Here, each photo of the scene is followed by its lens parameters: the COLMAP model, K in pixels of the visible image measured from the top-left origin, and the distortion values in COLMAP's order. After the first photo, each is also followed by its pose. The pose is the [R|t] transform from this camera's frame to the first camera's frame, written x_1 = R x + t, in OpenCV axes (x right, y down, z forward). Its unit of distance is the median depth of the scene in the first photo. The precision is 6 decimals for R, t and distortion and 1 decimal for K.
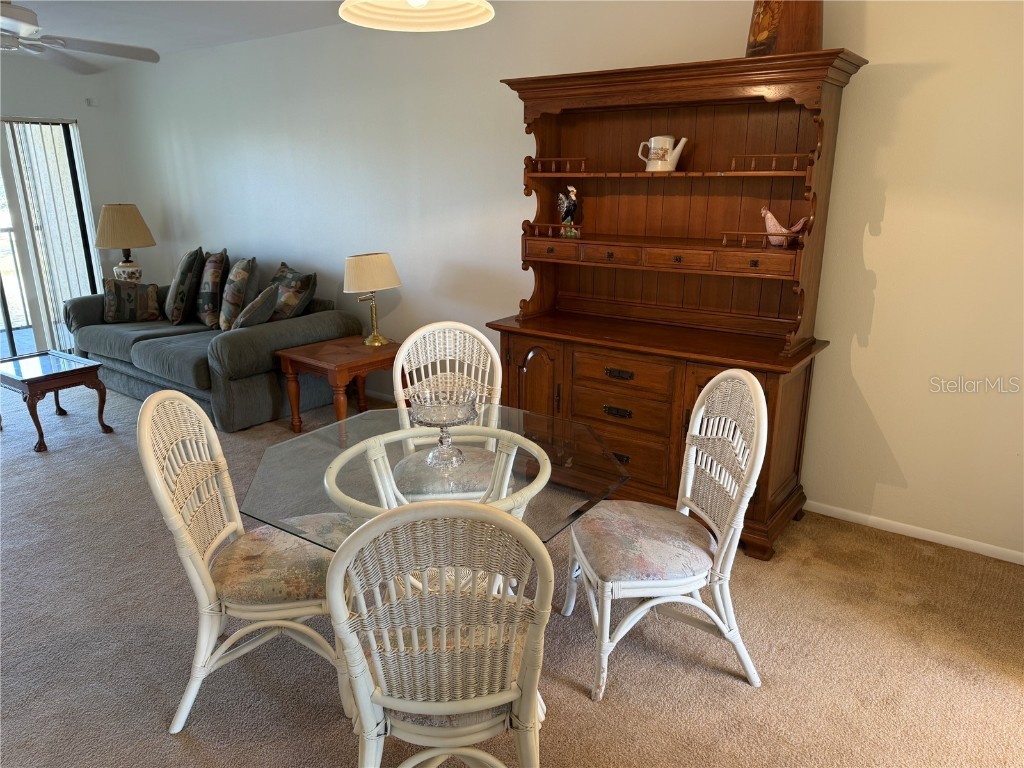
lens RADIAL K [[725.8, 0, 525.7], [0, 725.8, 394.2], [0, 0, 1]] dist [0.033780, -0.051954]
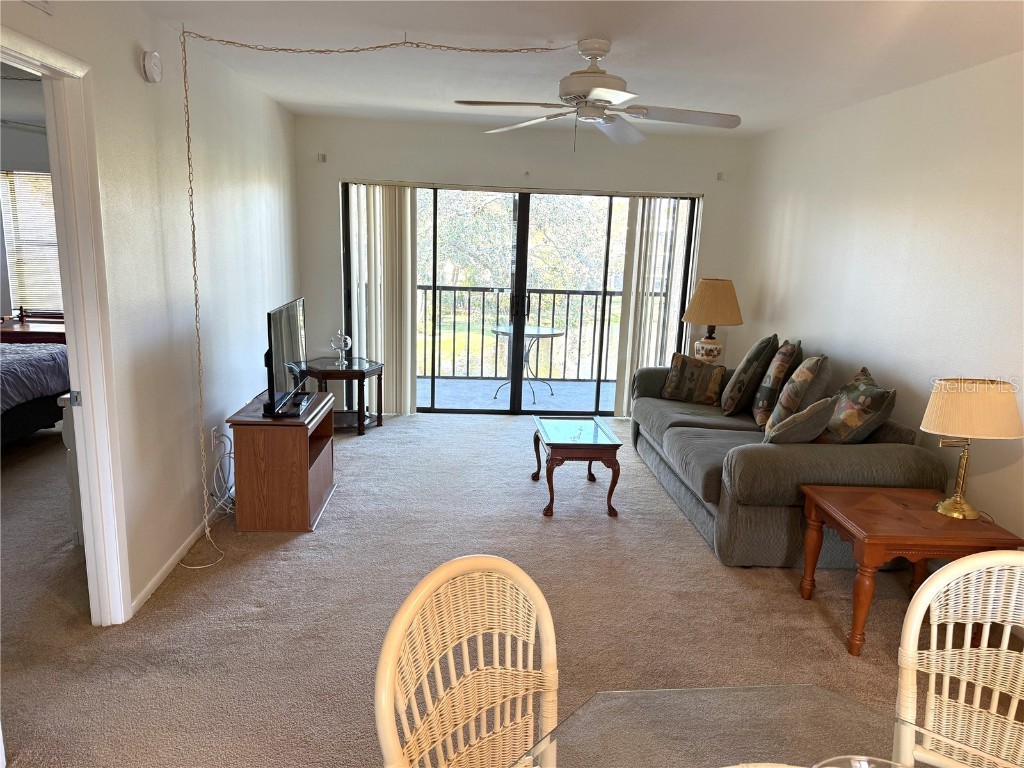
lens RADIAL K [[723.3, 0, 512.0], [0, 723.3, 384.0], [0, 0, 1]] dist [0.136791, -0.243414]
pose [[0.651029, 0.179676, -0.737481, 0.001327], [-0.262562, 0.964909, 0.003302, -0.085911], [0.712195, 0.191484, 0.675360, 0.265819]]
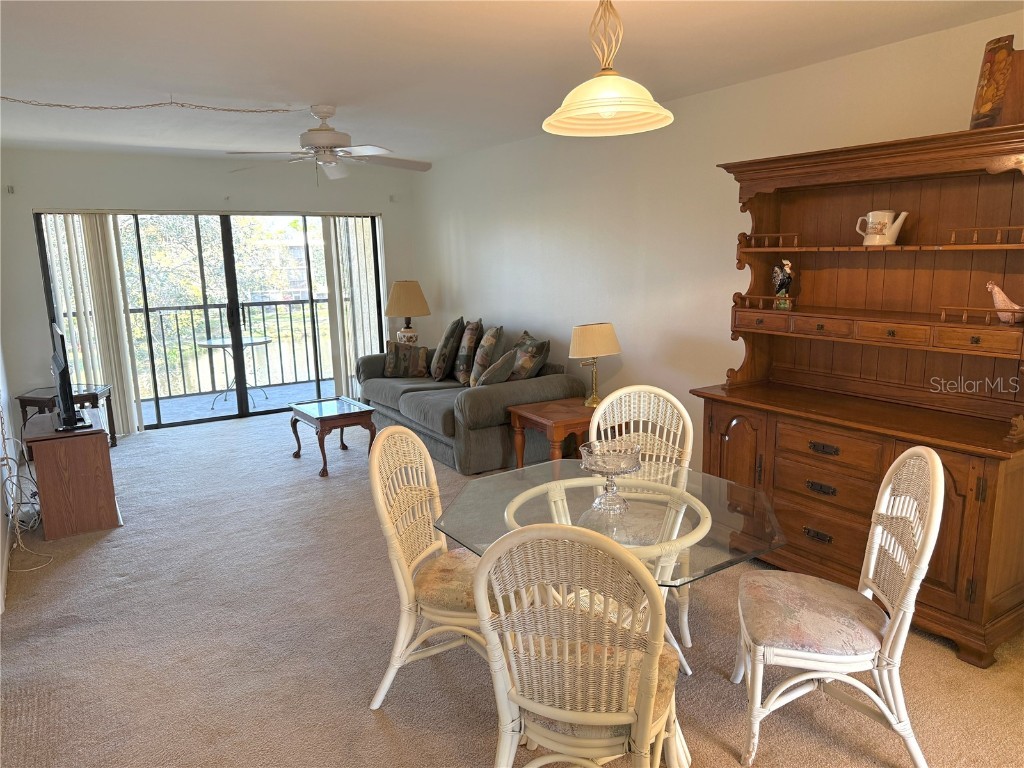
lens RADIAL K [[719.5, 0, 524.9], [0, 719.5, 400.3], [0, 0, 1]] dist [0.096730, -0.134570]
pose [[0.937356, 0.055545, -0.343915, 0.071411], [-0.086132, 0.993510, -0.074297, 0.012442], [0.337557, 0.099265, 0.936057, -0.048775]]
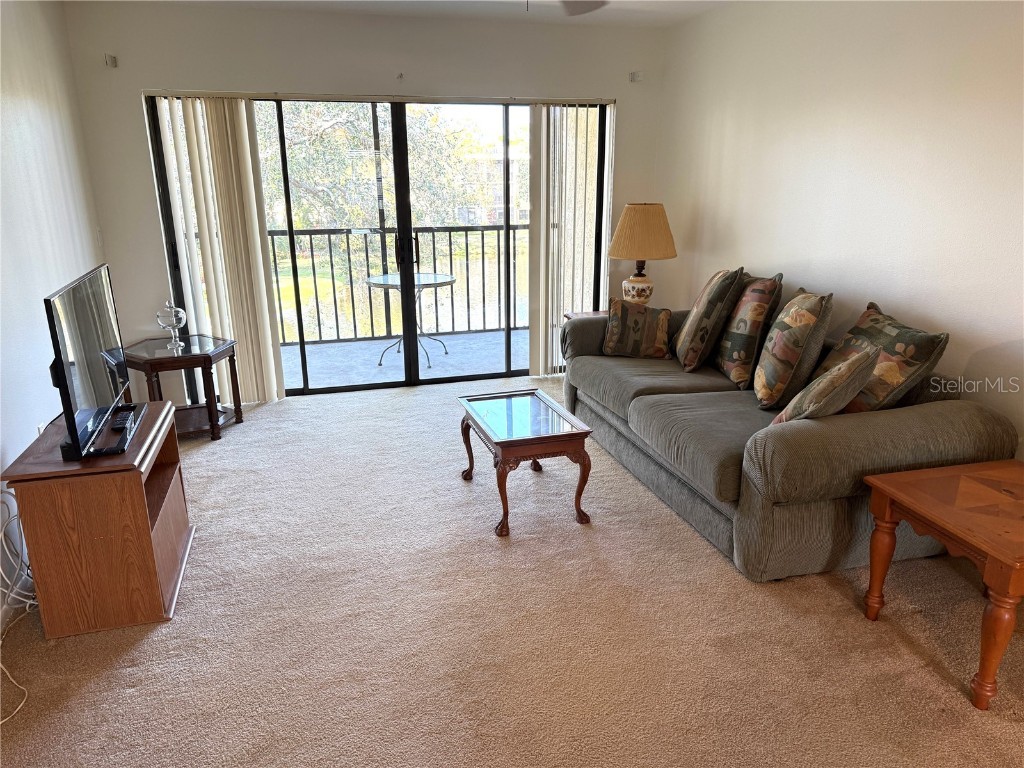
lens RADIAL K [[723.3, 0, 512.0], [0, 723.3, 384.0], [0, 0, 1]] dist [0.136791, -0.243414]
pose [[0.801213, 0.167094, -0.574576, -0.257191], [-0.172820, 0.983918, 0.045149, -0.109932], [0.572880, 0.063124, 0.817205, 0.392335]]
